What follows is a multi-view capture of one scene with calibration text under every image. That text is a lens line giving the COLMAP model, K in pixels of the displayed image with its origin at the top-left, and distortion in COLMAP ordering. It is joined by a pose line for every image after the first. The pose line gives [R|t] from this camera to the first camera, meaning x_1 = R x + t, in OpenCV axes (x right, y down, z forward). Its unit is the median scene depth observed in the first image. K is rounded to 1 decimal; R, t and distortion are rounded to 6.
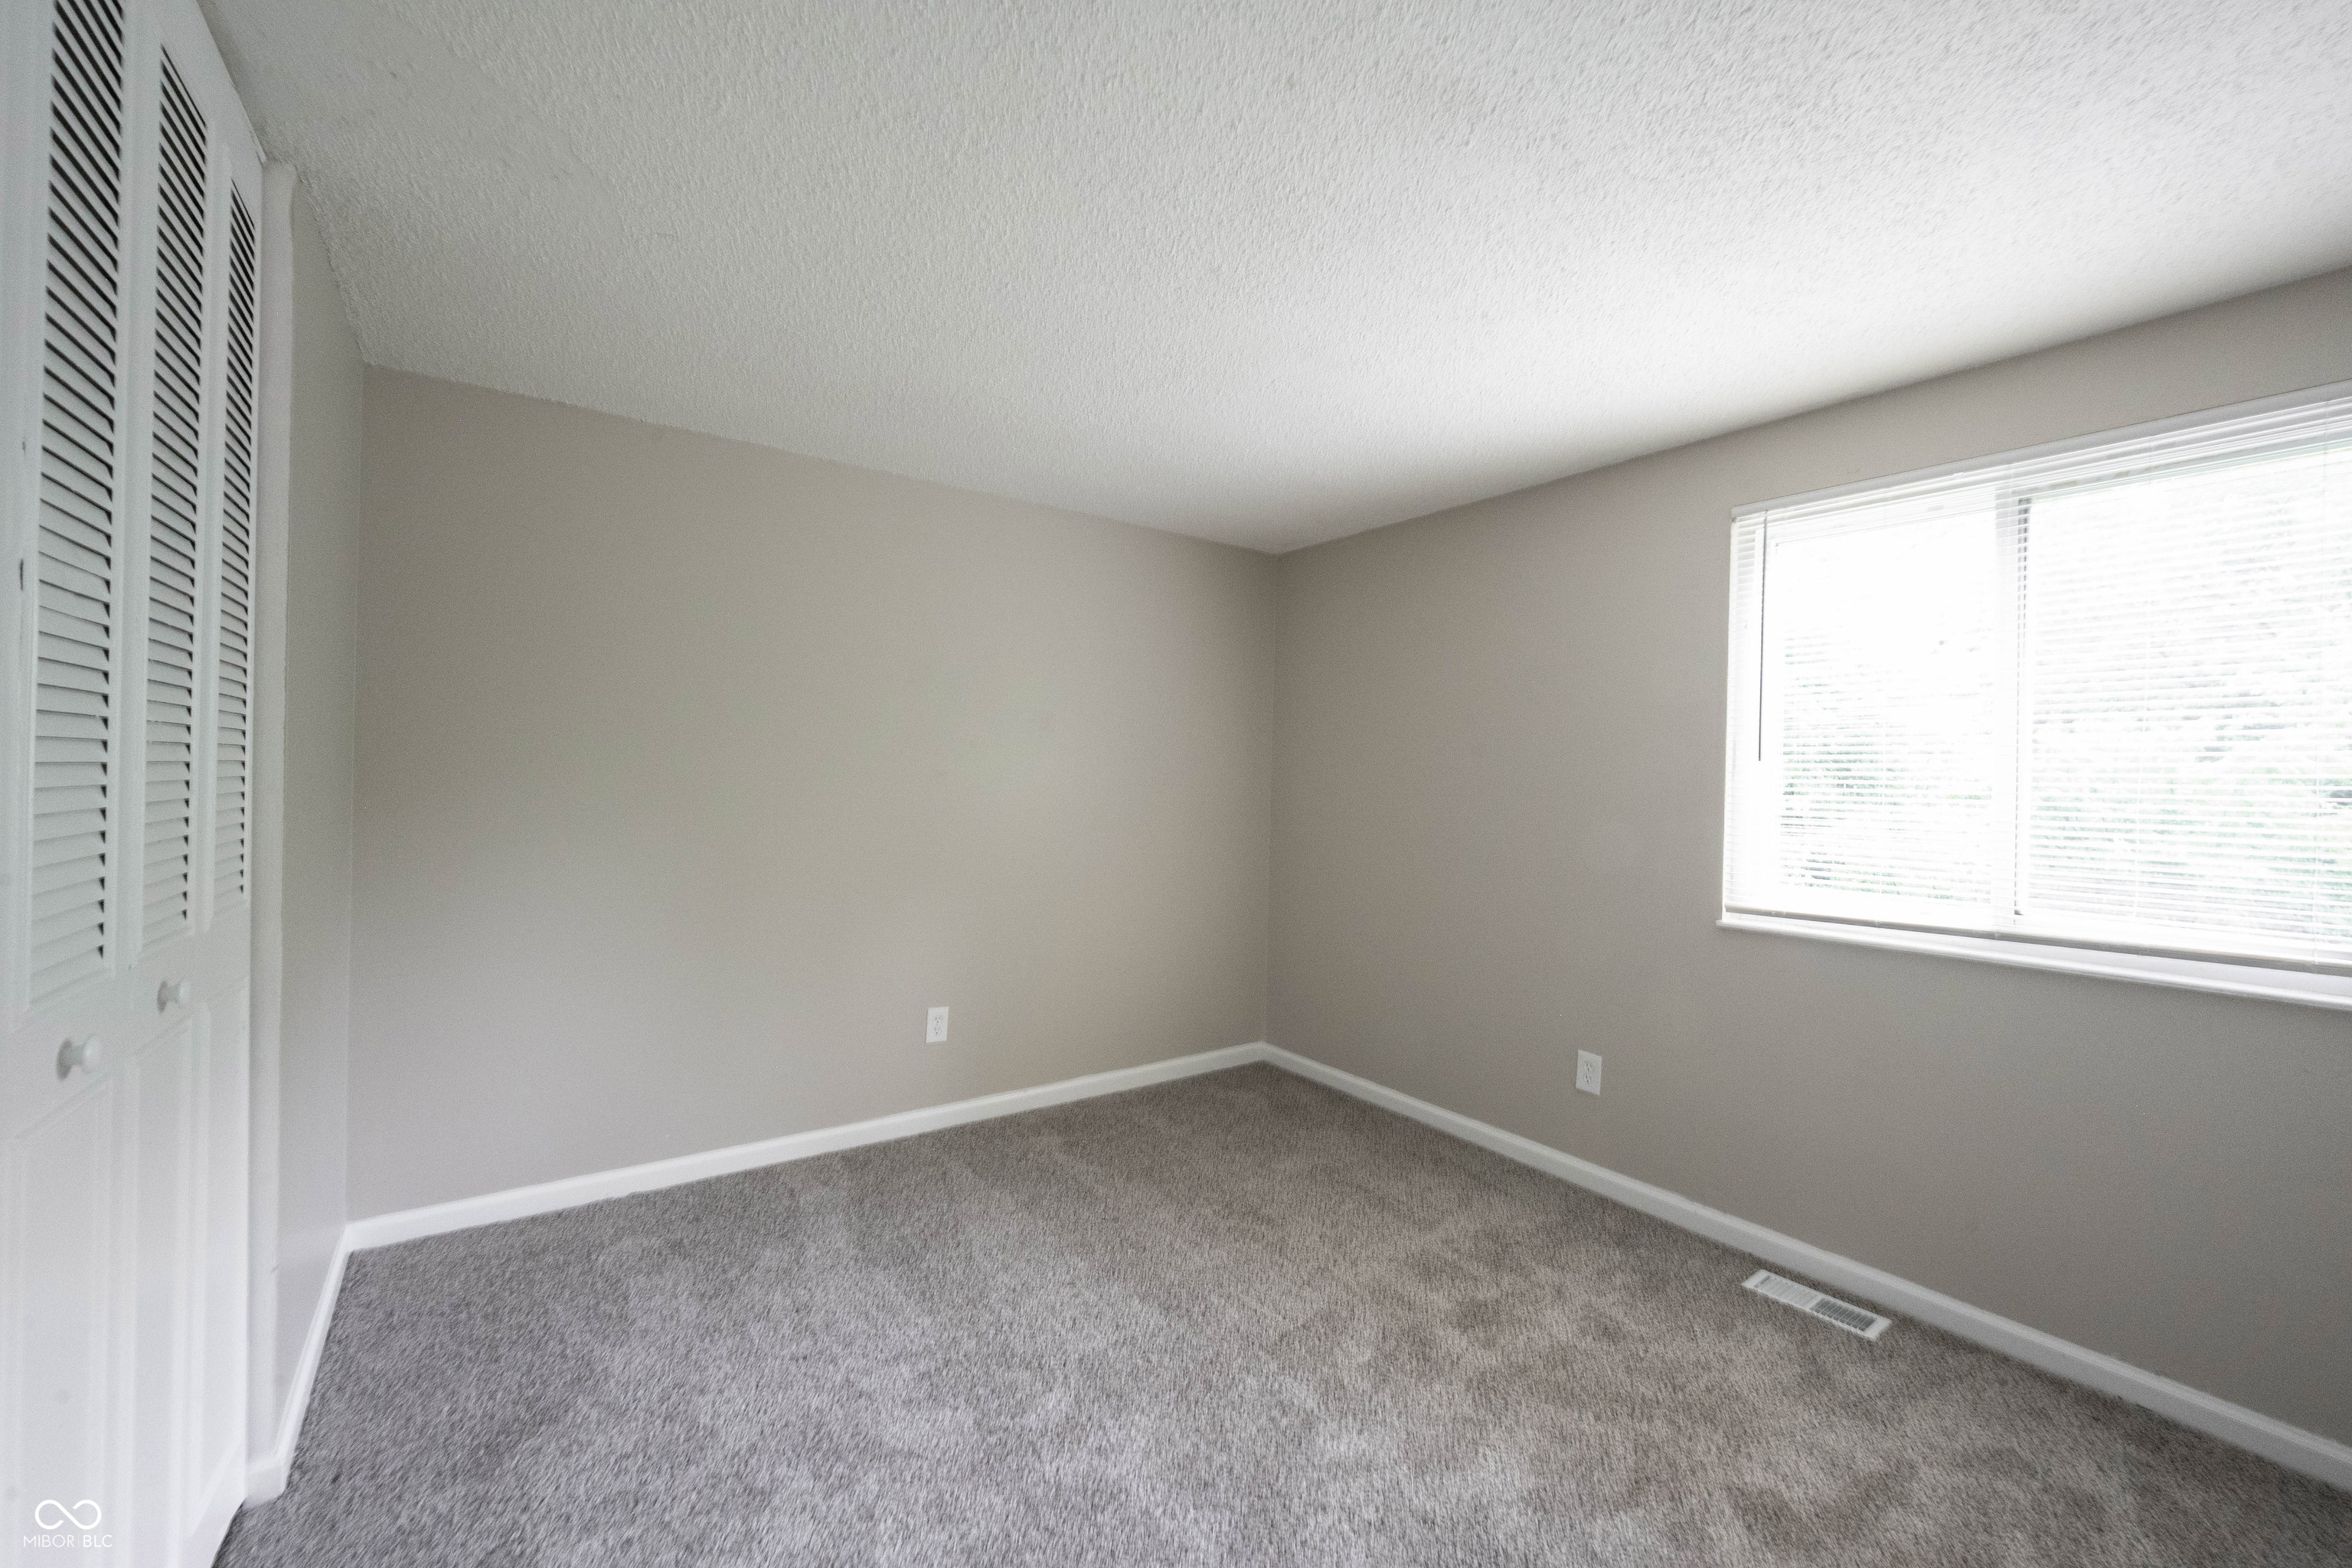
lens RADIAL K [[931.5, 0, 1177.7], [0, 931.5, 782.2], [0, 0, 1]] dist [-0.000056, -0.000064]
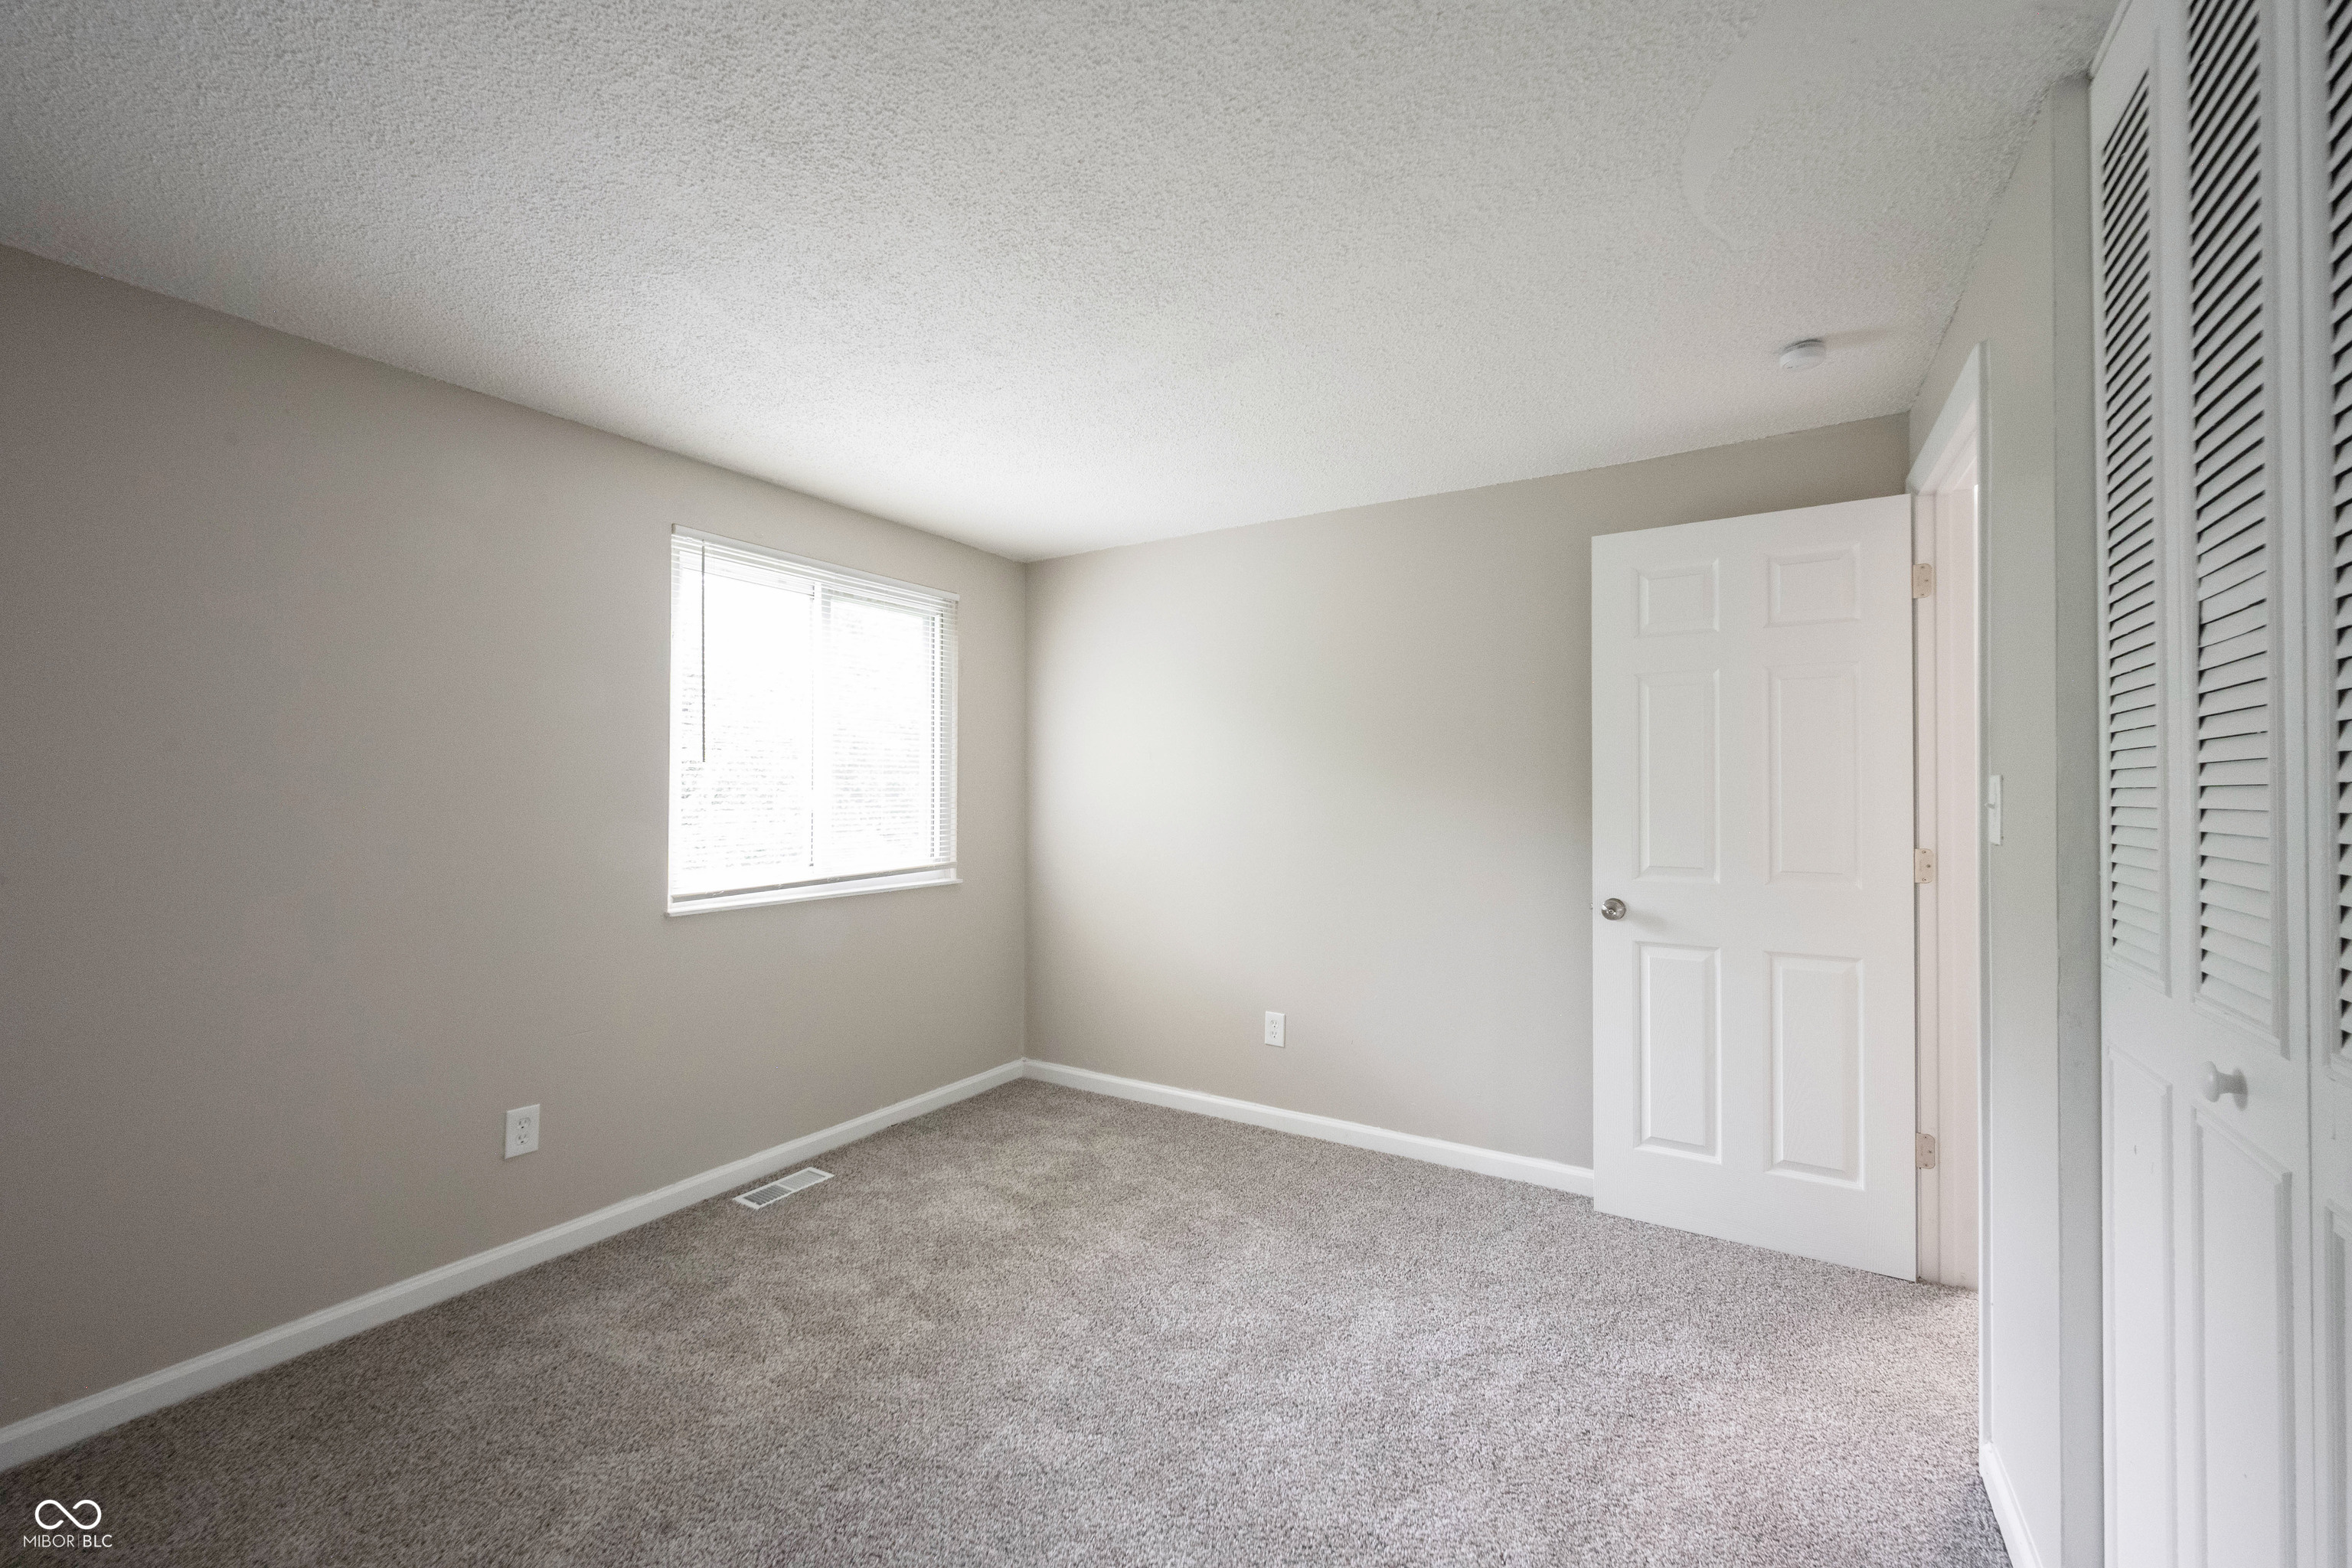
lens RADIAL K [[931.5, 0, 1161.9], [0, 931.5, 791.1], [0, 0, 1]] dist [-0.000056, -0.000064]
pose [[-0.372244, -0.021775, 0.927879, -0.668551], [-0.000306, 0.999728, 0.023339, -0.014336], [-0.928135, 0.008404, -0.372149, 0.963716]]
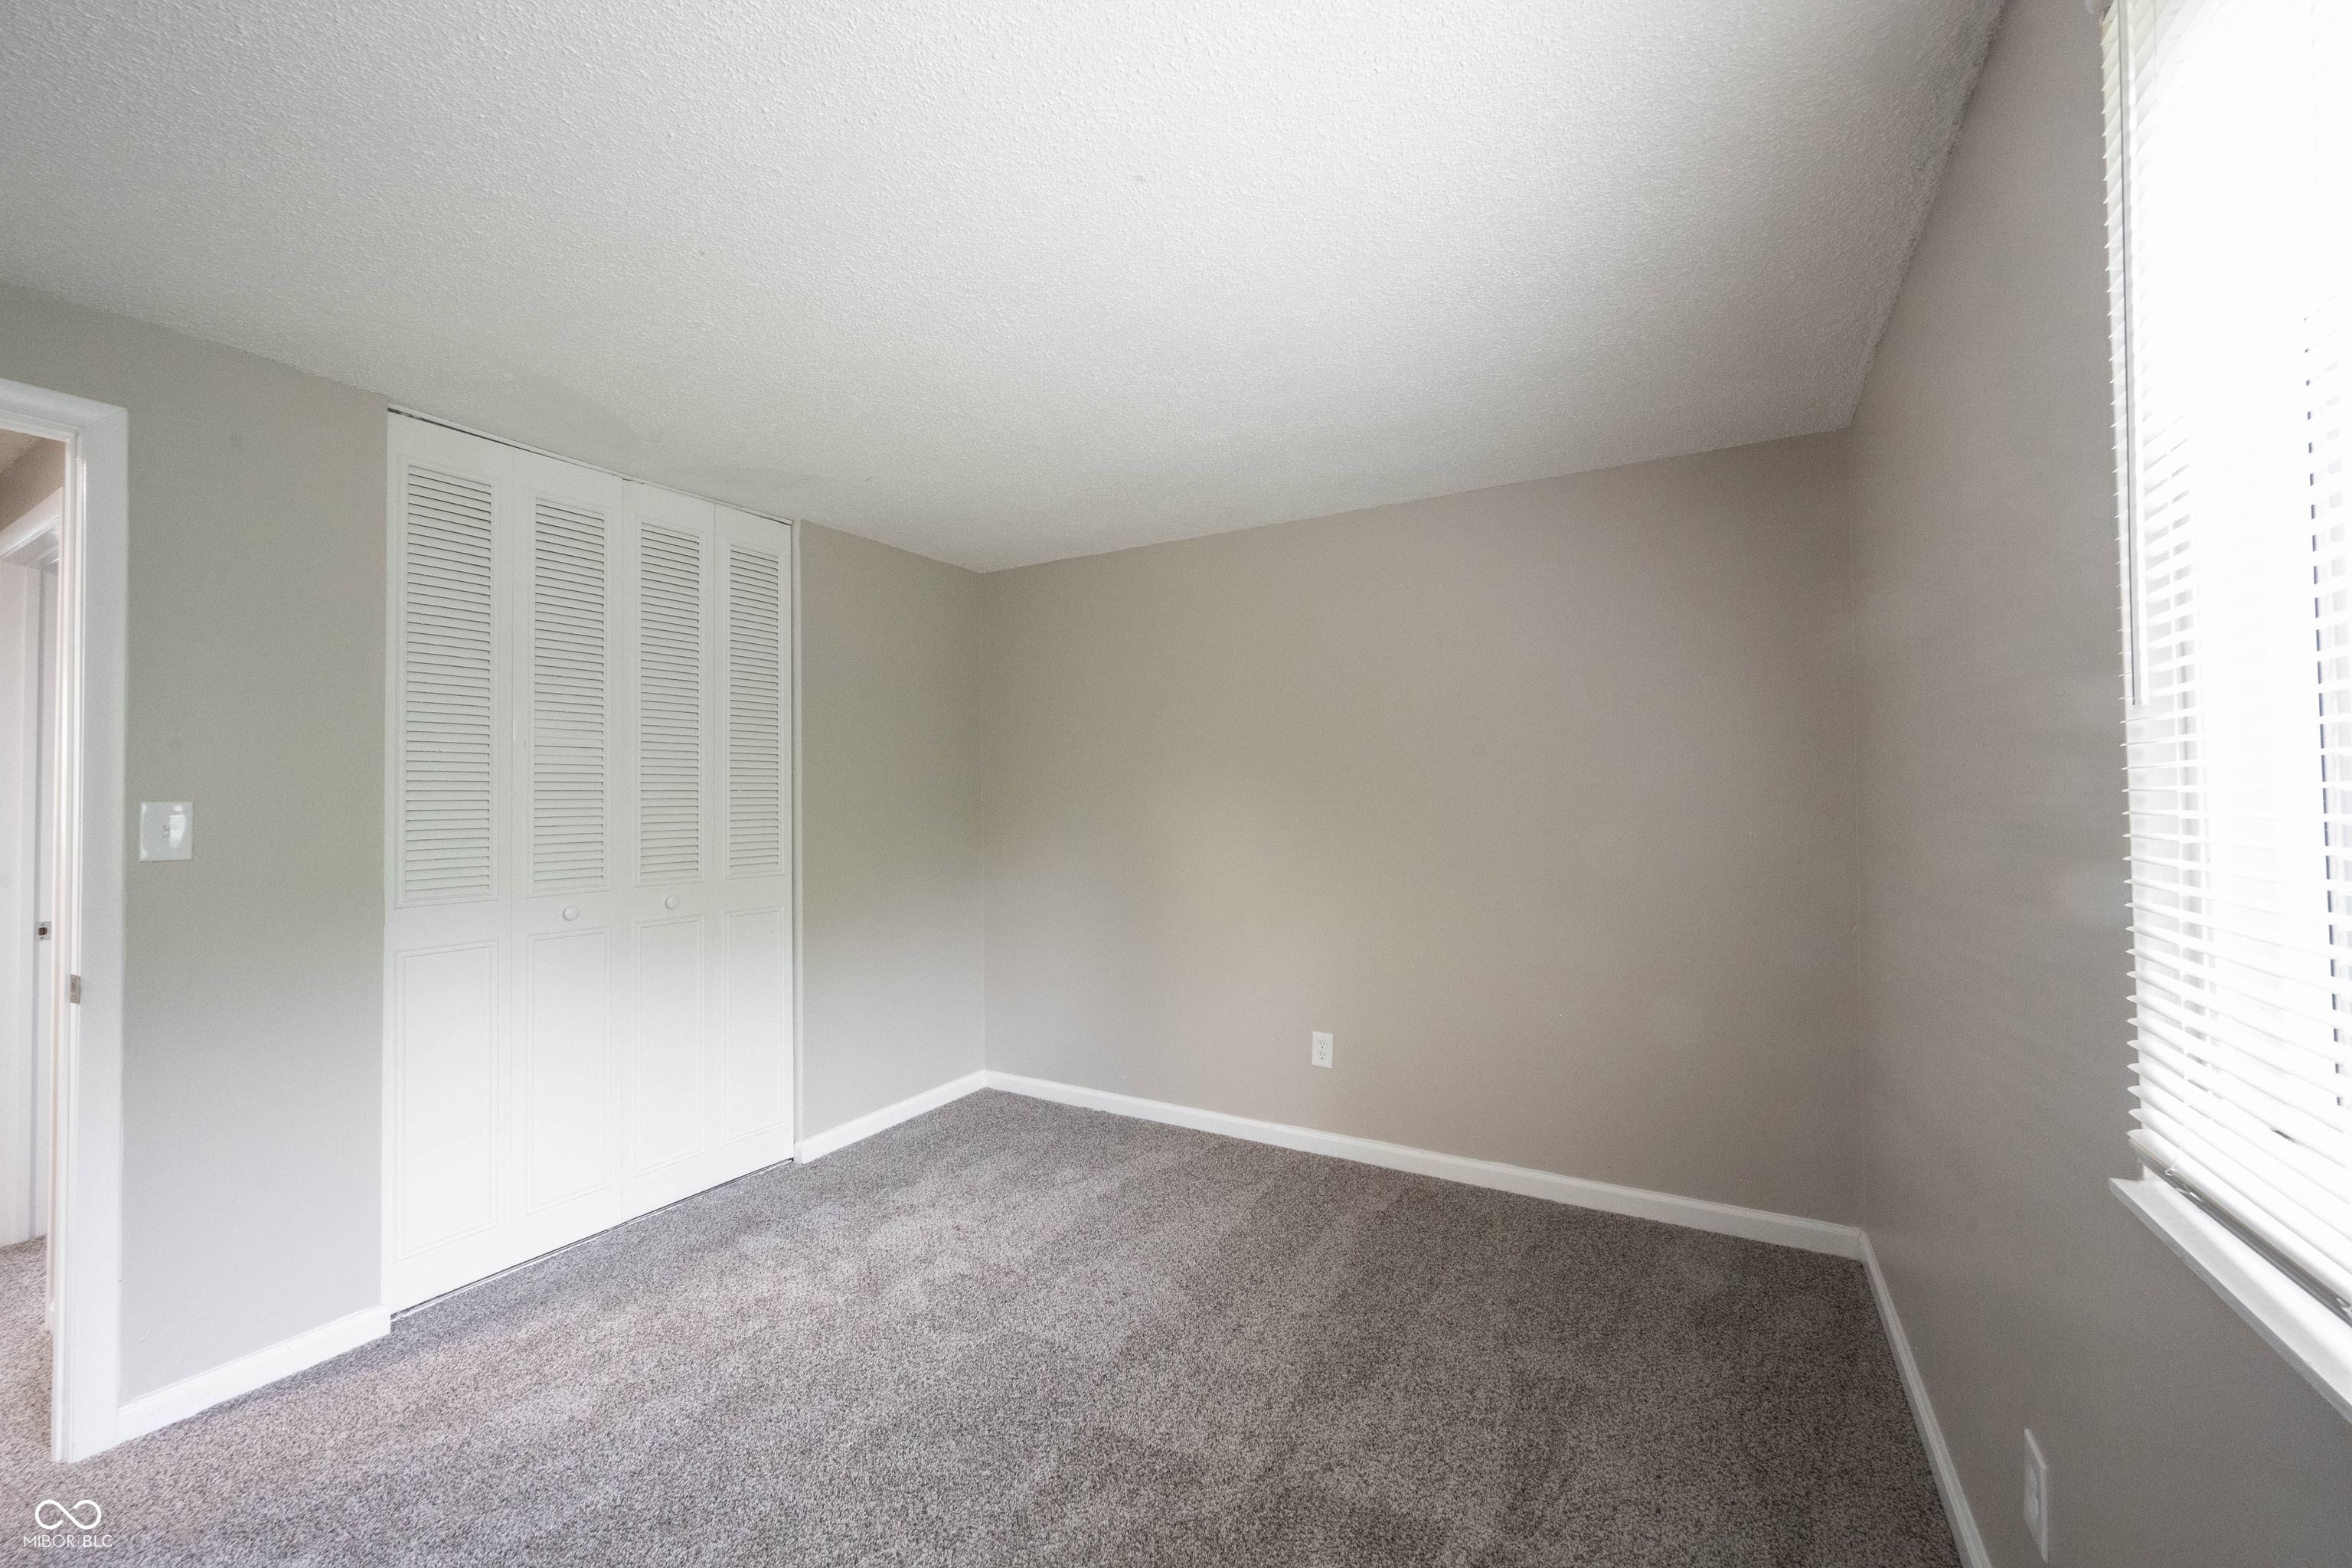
lens RADIAL K [[931.5, 0, 1156.9], [0, 931.5, 779.7], [0, 0, 1]] dist [-0.000056, -0.000064]
pose [[0.409503, -0.039541, -0.911452, 0.838531], [0.007486, 0.999172, -0.039983, 0.010335], [0.912278, 0.009550, 0.409460, 0.586661]]
